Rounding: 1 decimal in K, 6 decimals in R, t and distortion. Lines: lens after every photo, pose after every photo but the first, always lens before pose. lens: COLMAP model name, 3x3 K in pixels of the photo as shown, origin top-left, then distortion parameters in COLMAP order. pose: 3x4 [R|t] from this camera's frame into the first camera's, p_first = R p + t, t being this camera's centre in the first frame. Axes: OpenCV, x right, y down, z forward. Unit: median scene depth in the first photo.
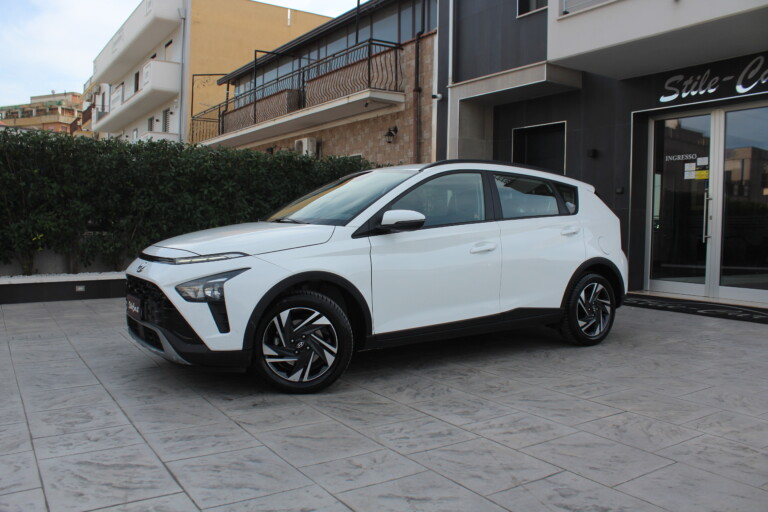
lens RADIAL K [[637.0, 0, 384.0], [0, 637.0, 256.0], [0, 0, 1]] dist [-0.162764, 0.140992]
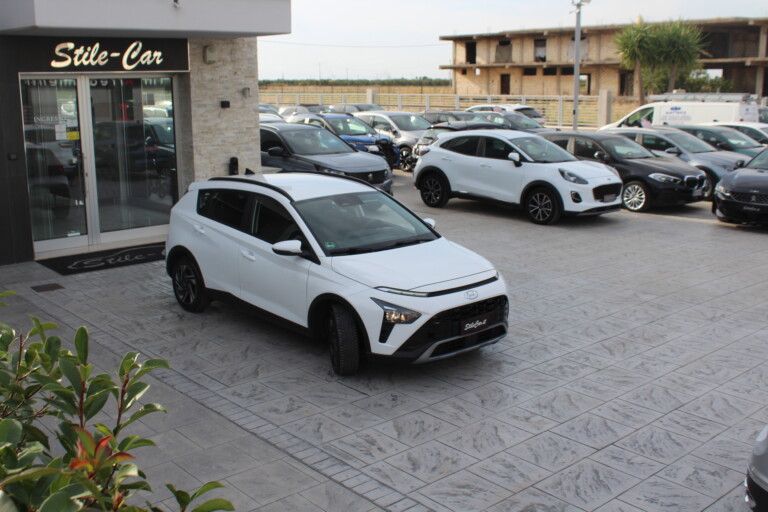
lens RADIAL K [[819.7, 0, 384.0], [0, 819.7, 256.0], [0, 0, 1]] dist [-0.128094, -0.008322]
pose [[-0.144889, -0.218063, 0.965120, -1.010163], [0.046959, 0.972797, 0.226848, -0.231727], [-0.988333, 0.078189, -0.130707, 0.699330]]
